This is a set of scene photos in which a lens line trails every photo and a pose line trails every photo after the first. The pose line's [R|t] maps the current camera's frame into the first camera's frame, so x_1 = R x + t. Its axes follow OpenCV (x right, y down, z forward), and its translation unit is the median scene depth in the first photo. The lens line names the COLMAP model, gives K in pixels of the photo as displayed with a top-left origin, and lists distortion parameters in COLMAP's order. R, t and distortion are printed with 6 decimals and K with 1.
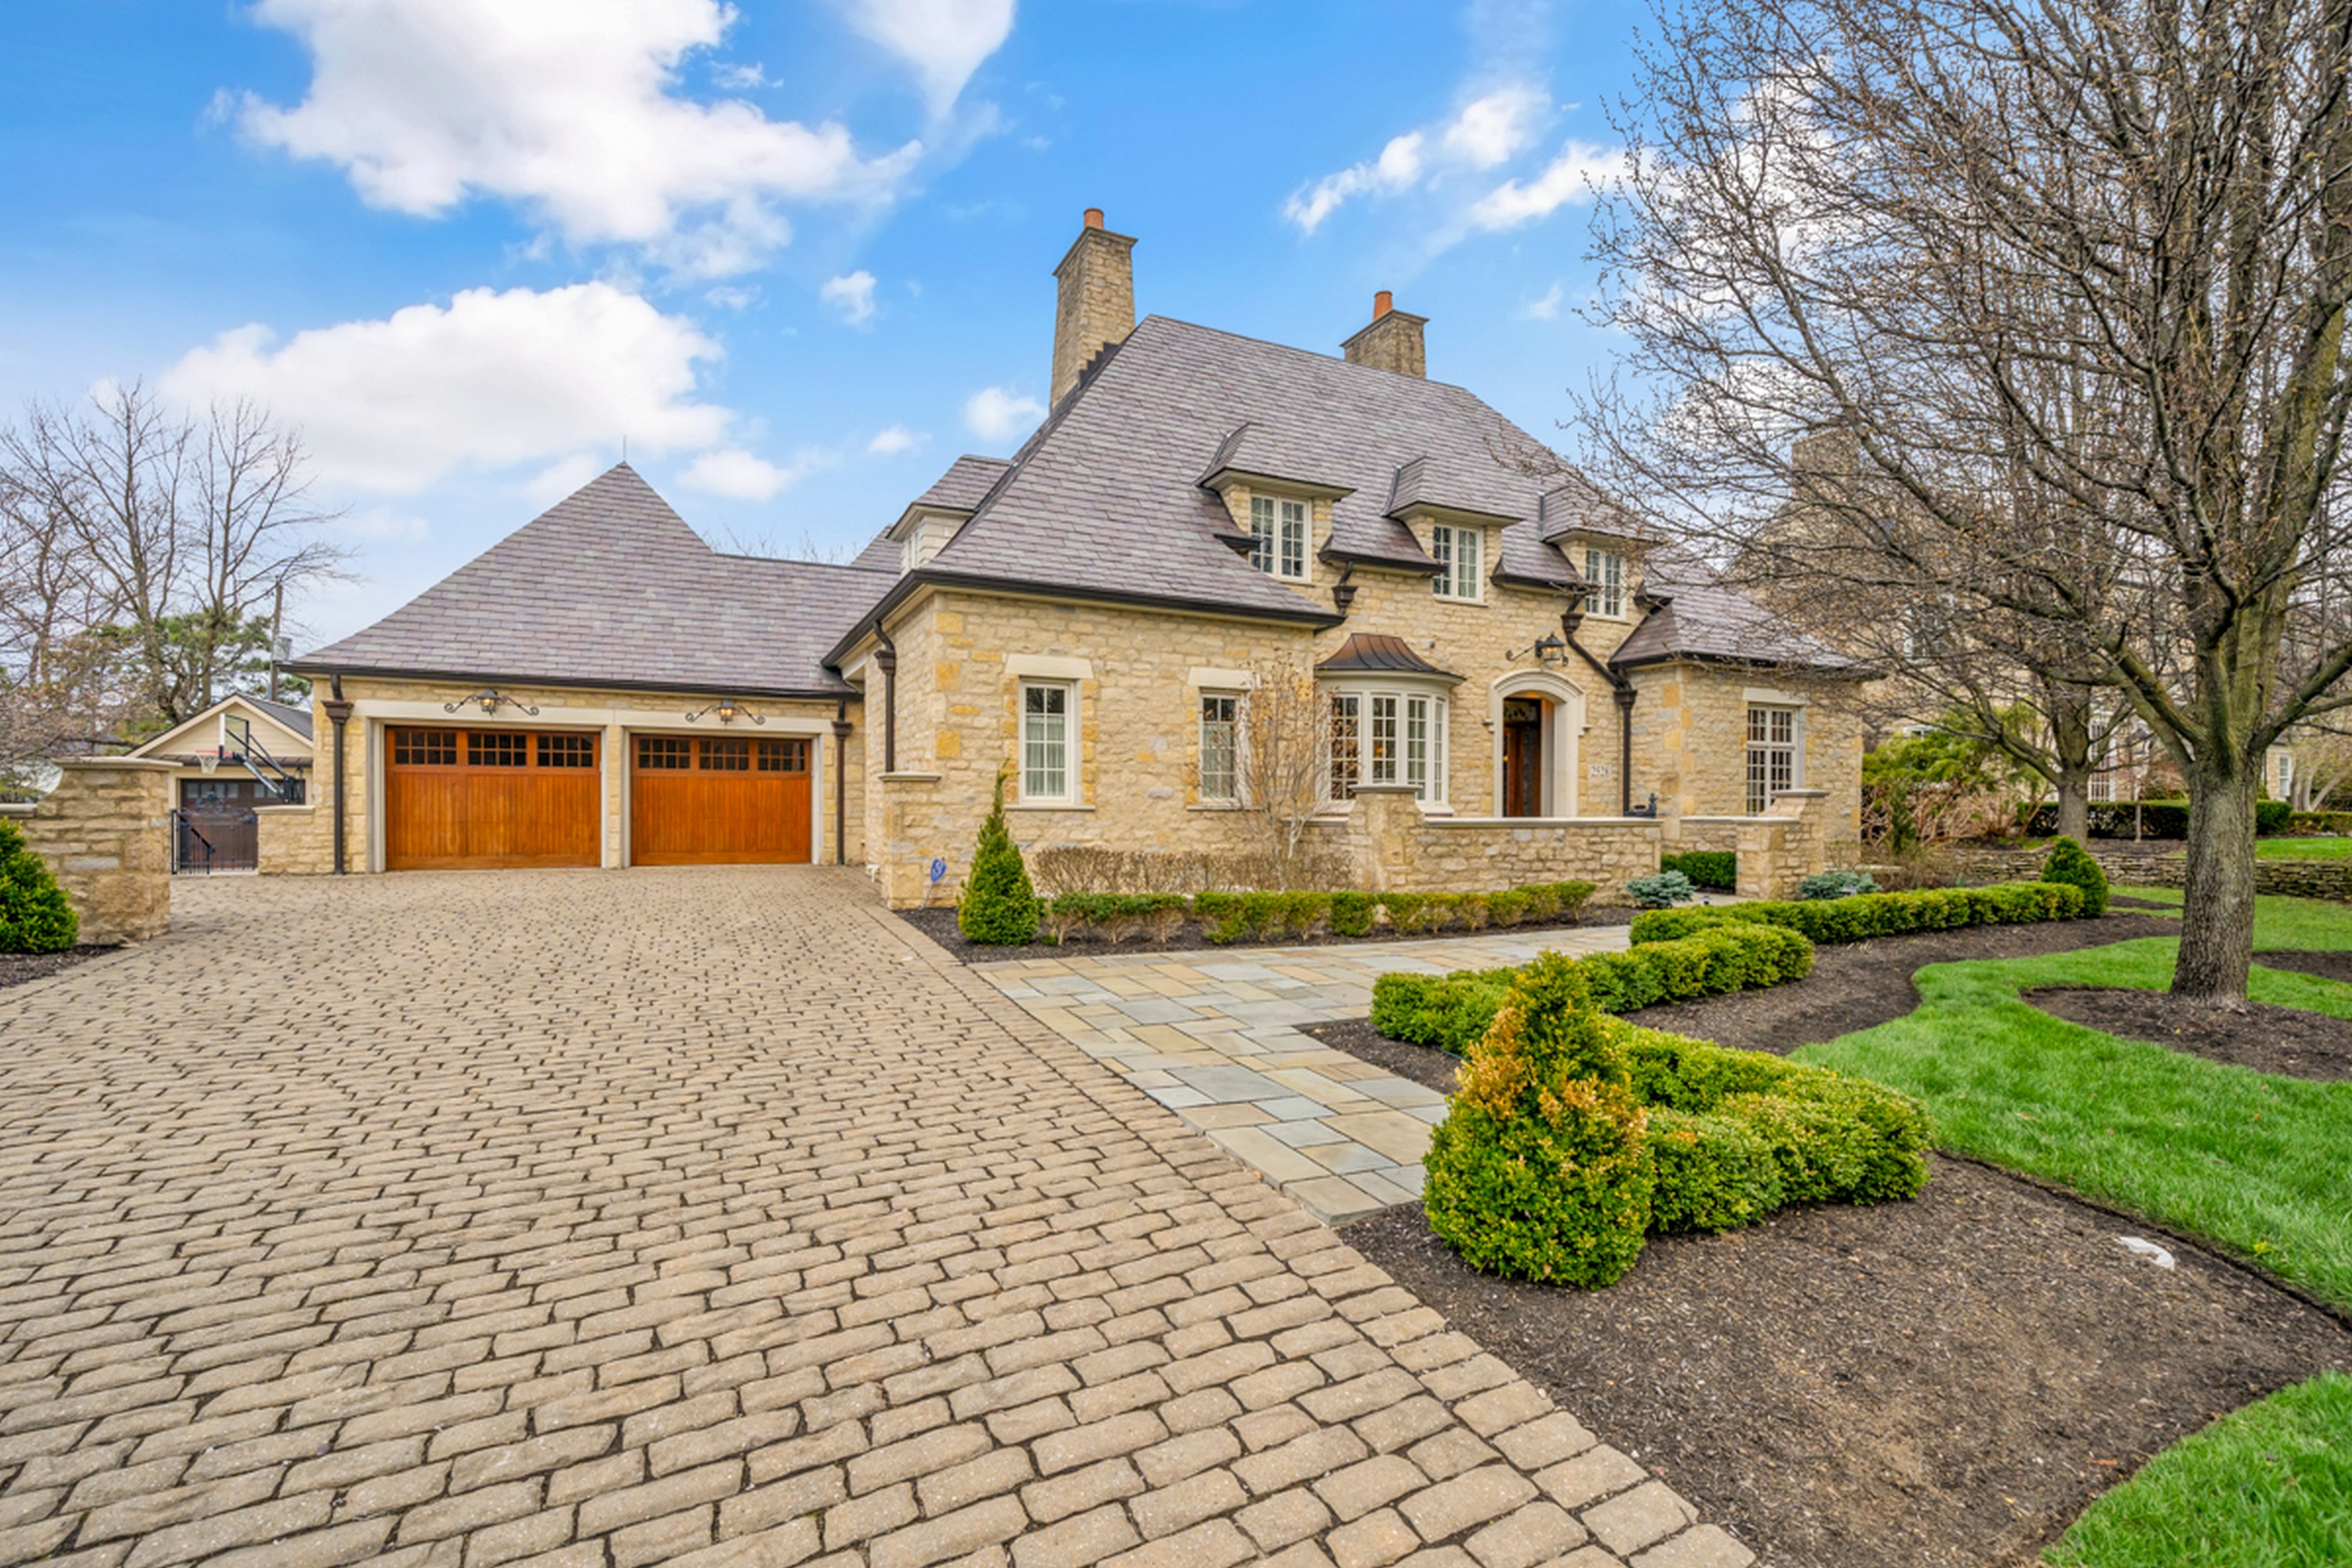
lens RADIAL K [[917.5, 0, 1171.7], [0, 917.5, 795.0], [0, 0, 1]] dist [0.000640, -0.000007]
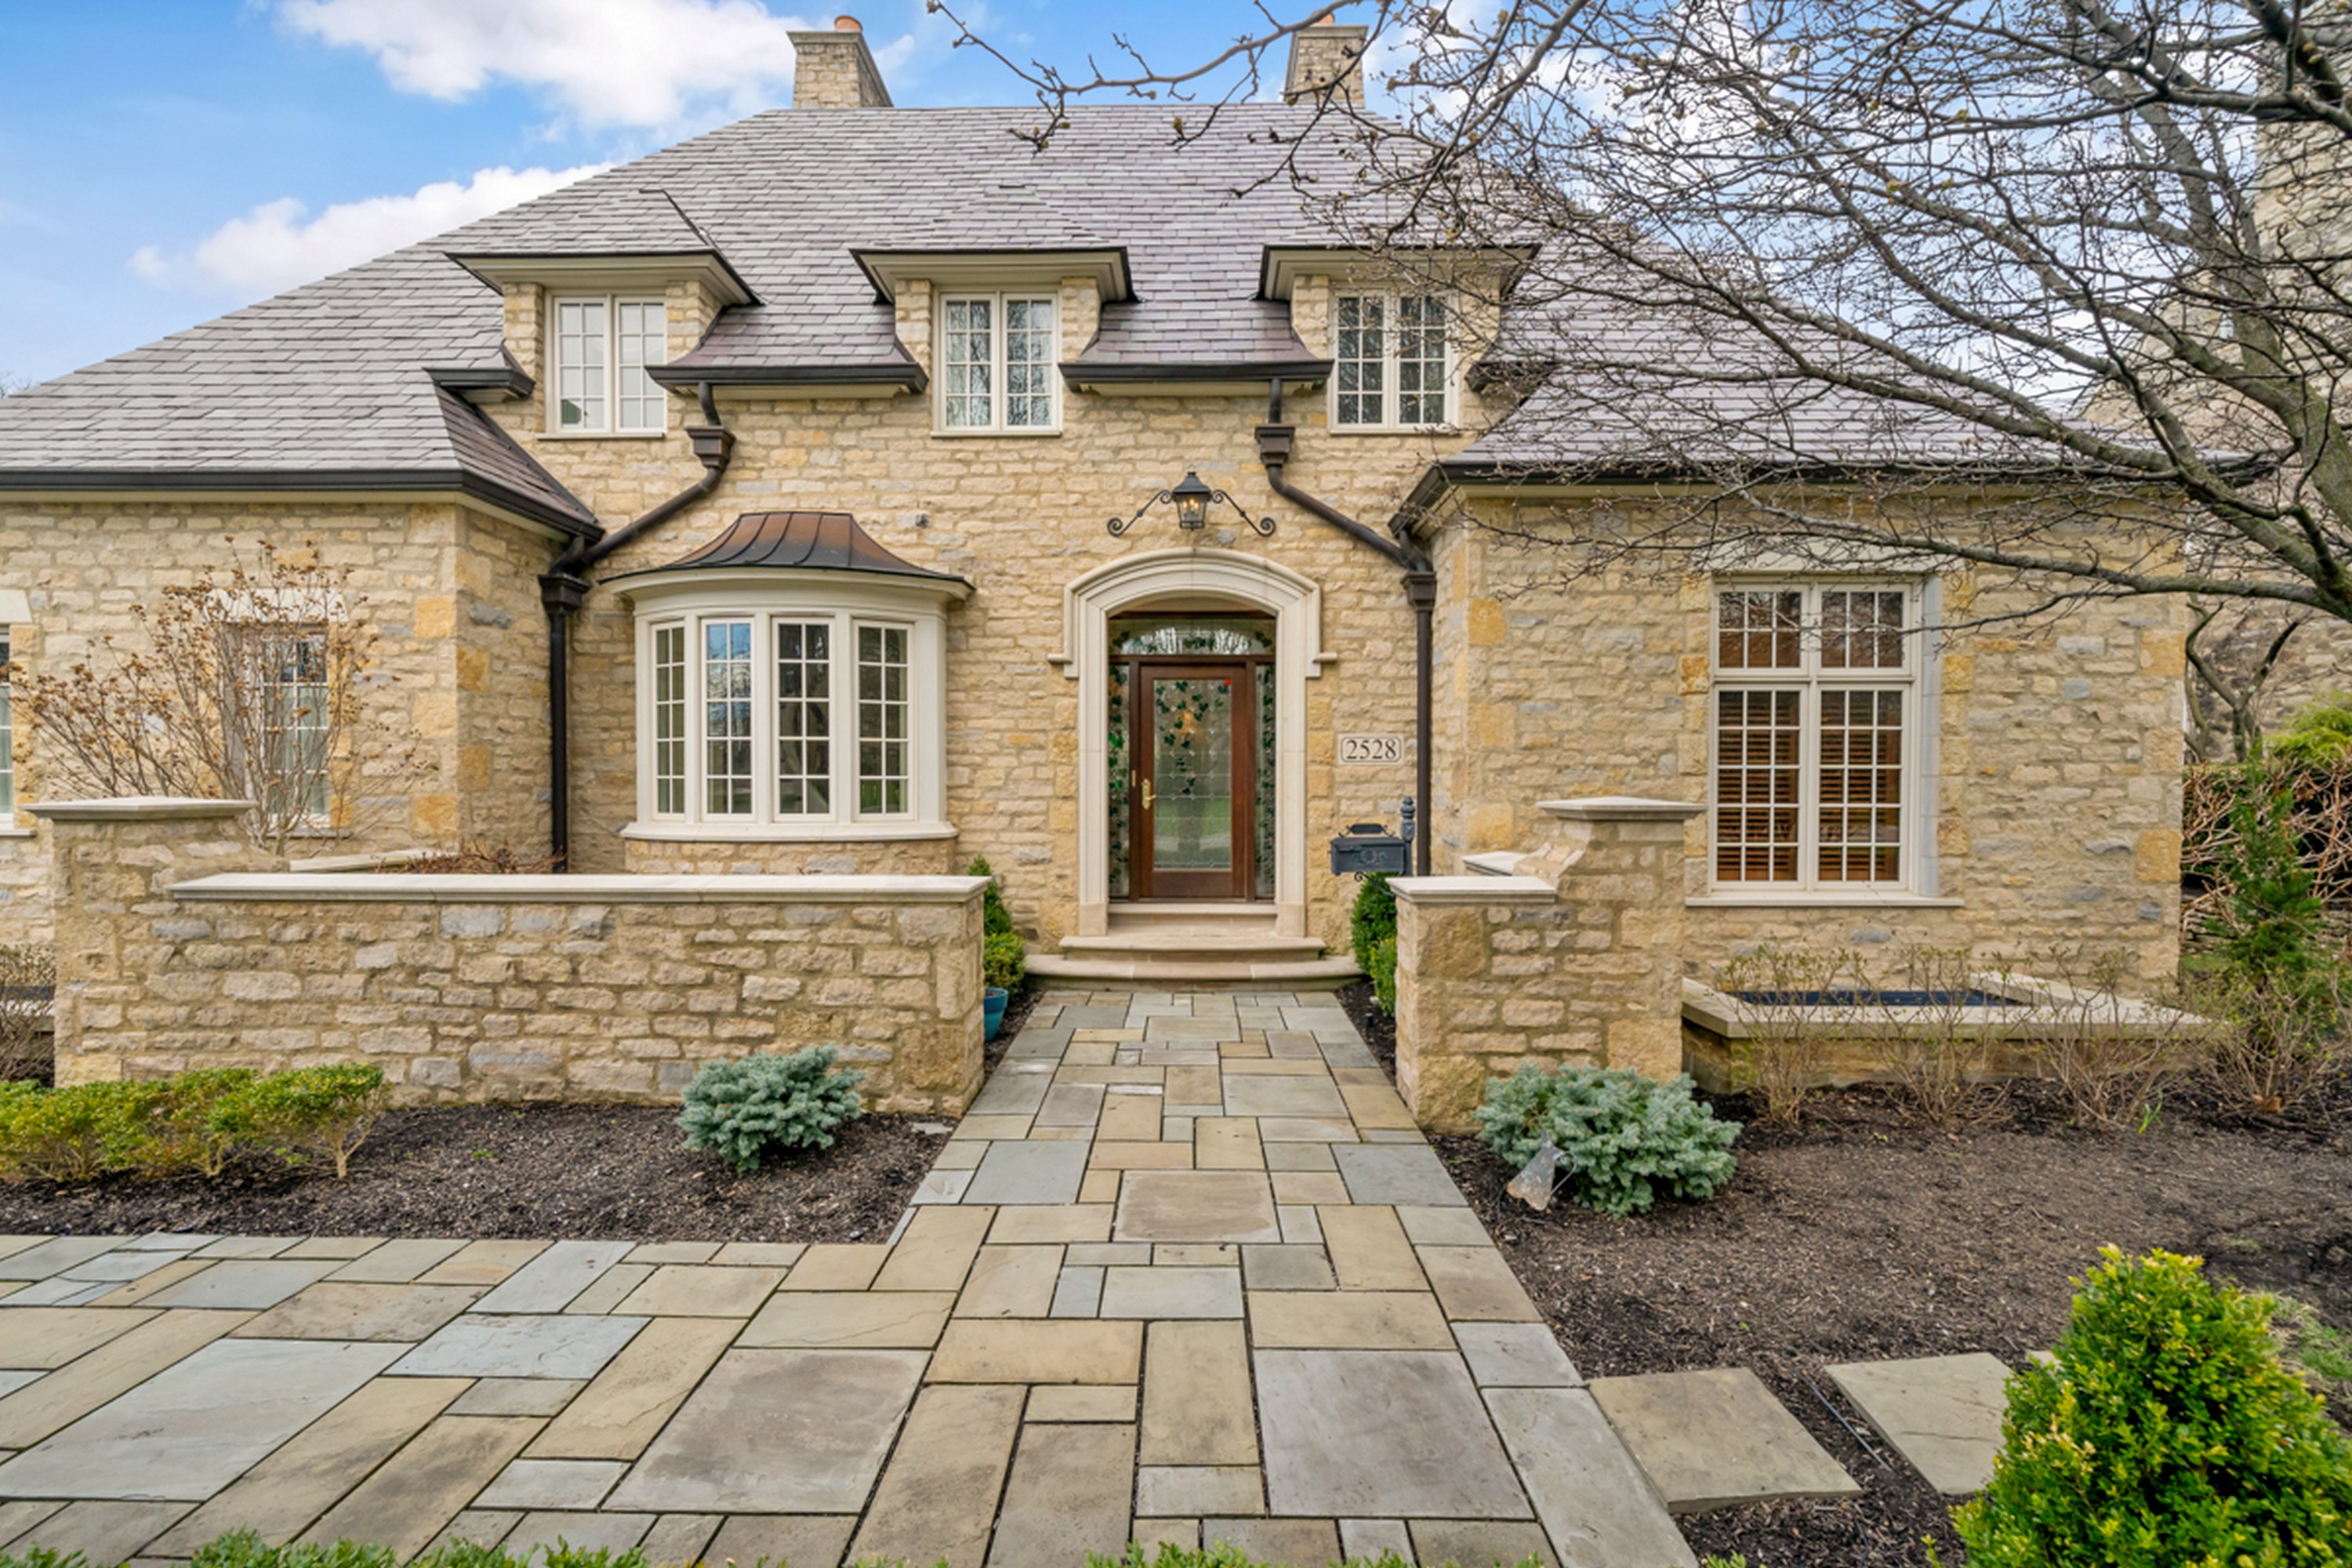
lens RADIAL K [[881.7, 0, 1181.5], [0, 881.7, 787.4], [0, 0, 1]] dist [-0.000022, -0.000036]
pose [[0.903595, -0.001199, -0.428387, 0.619670], [0.007568, 0.999885, 0.013164, -0.013841], [0.428321, -0.015137, 0.903500, 0.578478]]
